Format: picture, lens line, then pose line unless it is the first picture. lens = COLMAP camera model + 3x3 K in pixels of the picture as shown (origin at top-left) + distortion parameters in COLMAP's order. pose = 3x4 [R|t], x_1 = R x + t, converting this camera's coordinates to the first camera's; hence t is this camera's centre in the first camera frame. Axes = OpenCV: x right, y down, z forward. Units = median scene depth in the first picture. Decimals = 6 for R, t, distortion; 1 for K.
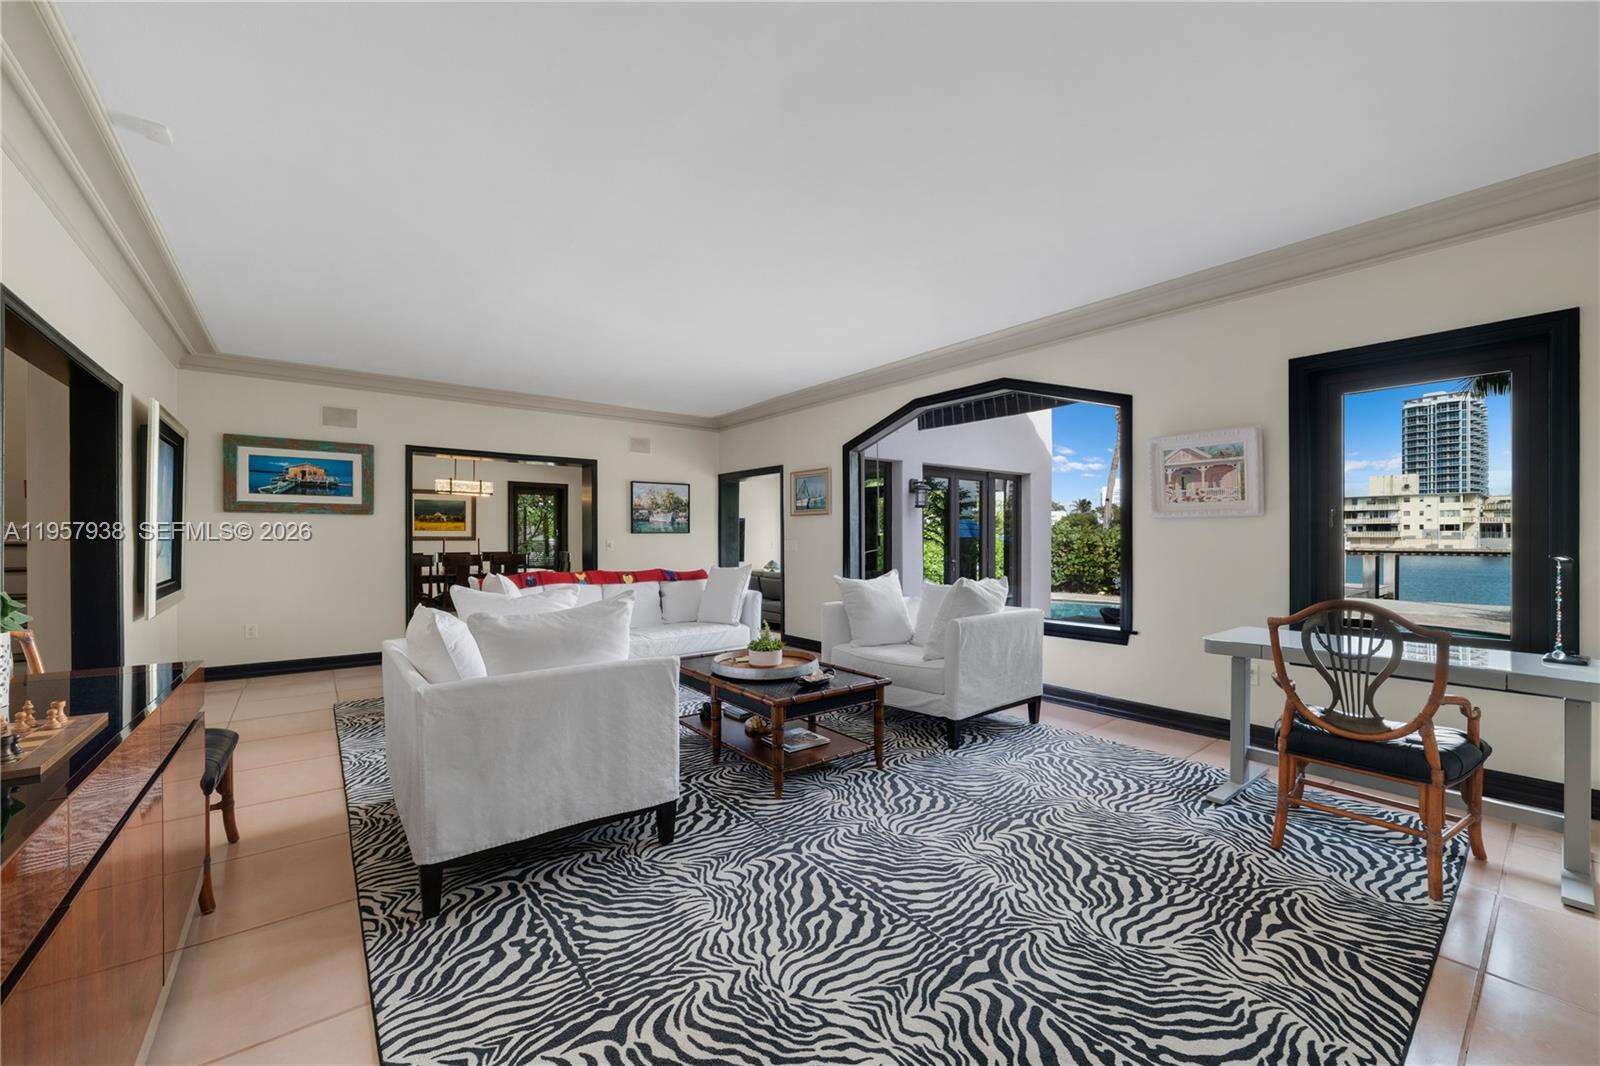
lens RADIAL K [[616.9, 0, 804.3], [0, 616.9, 536.7], [0, 0, 1]] dist [-0.009622, 0.000659]
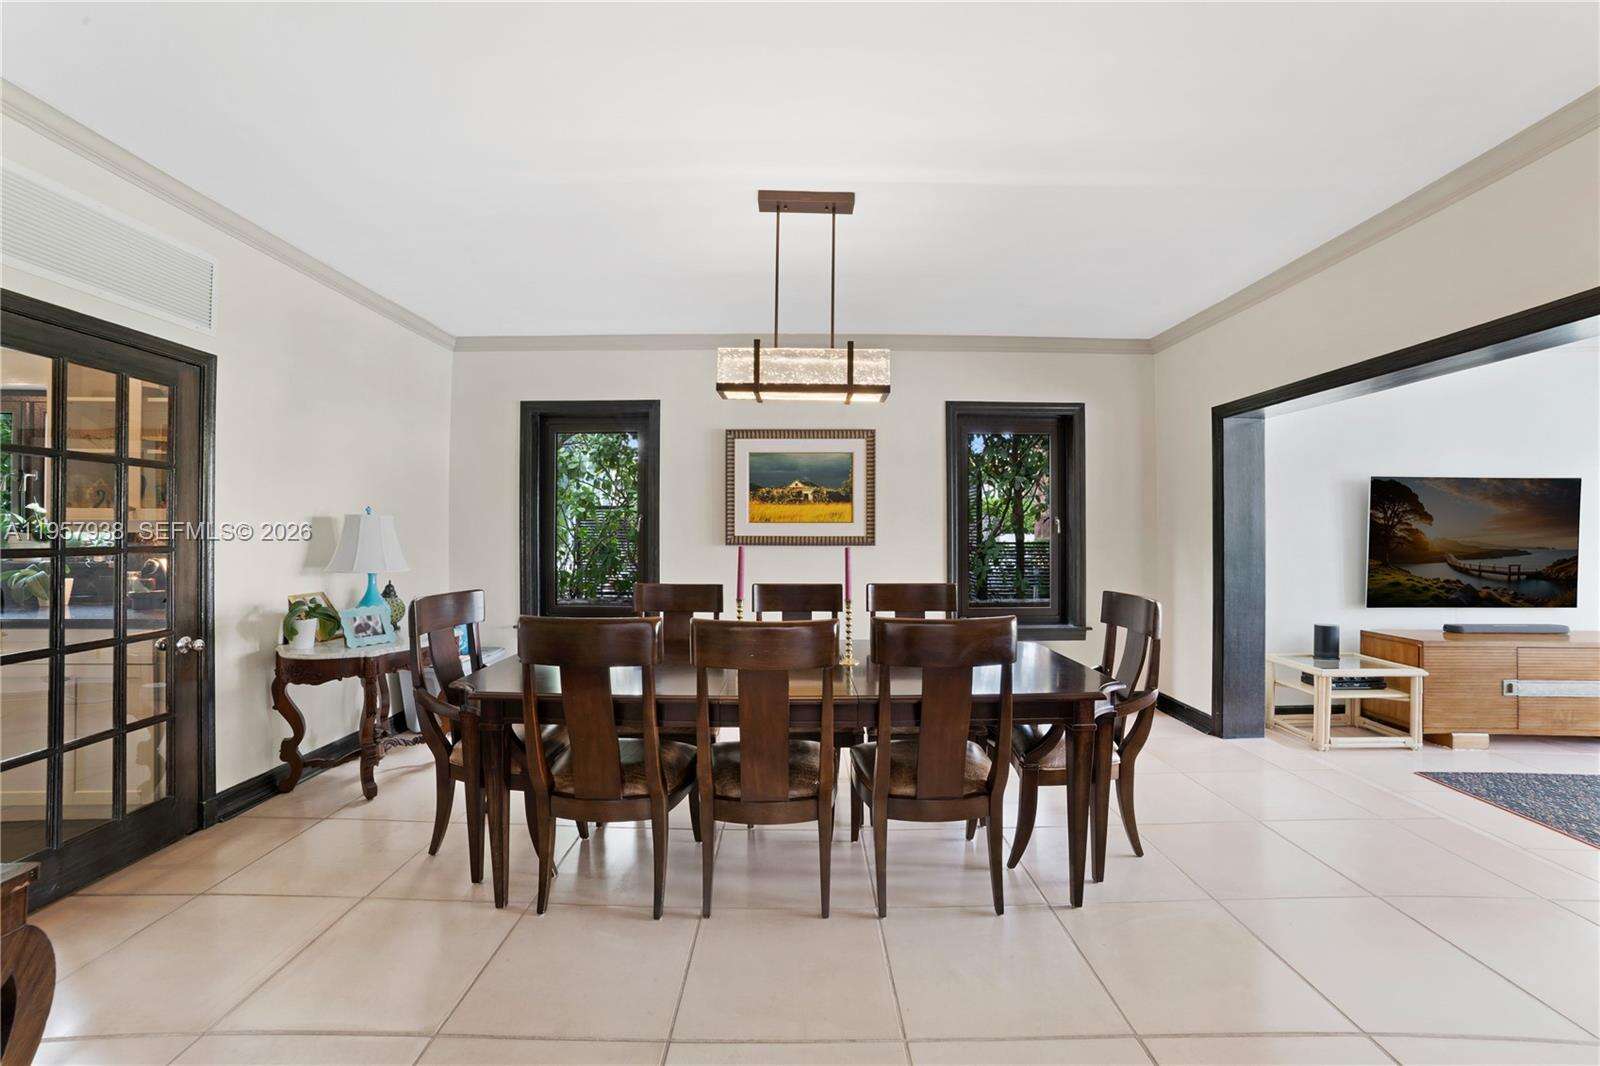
lens RADIAL K [[616.9, 0, 799.4], [0, 616.9, 533.3], [0, 0, 1]] dist [-0.009622, 0.000659]
pose [[0.771070, 0.002195, -0.636747, -0.472119], [-0.001259, 0.999997, 0.001924, -0.004627], [0.636749, -0.000682, 0.771071, 0.995014]]
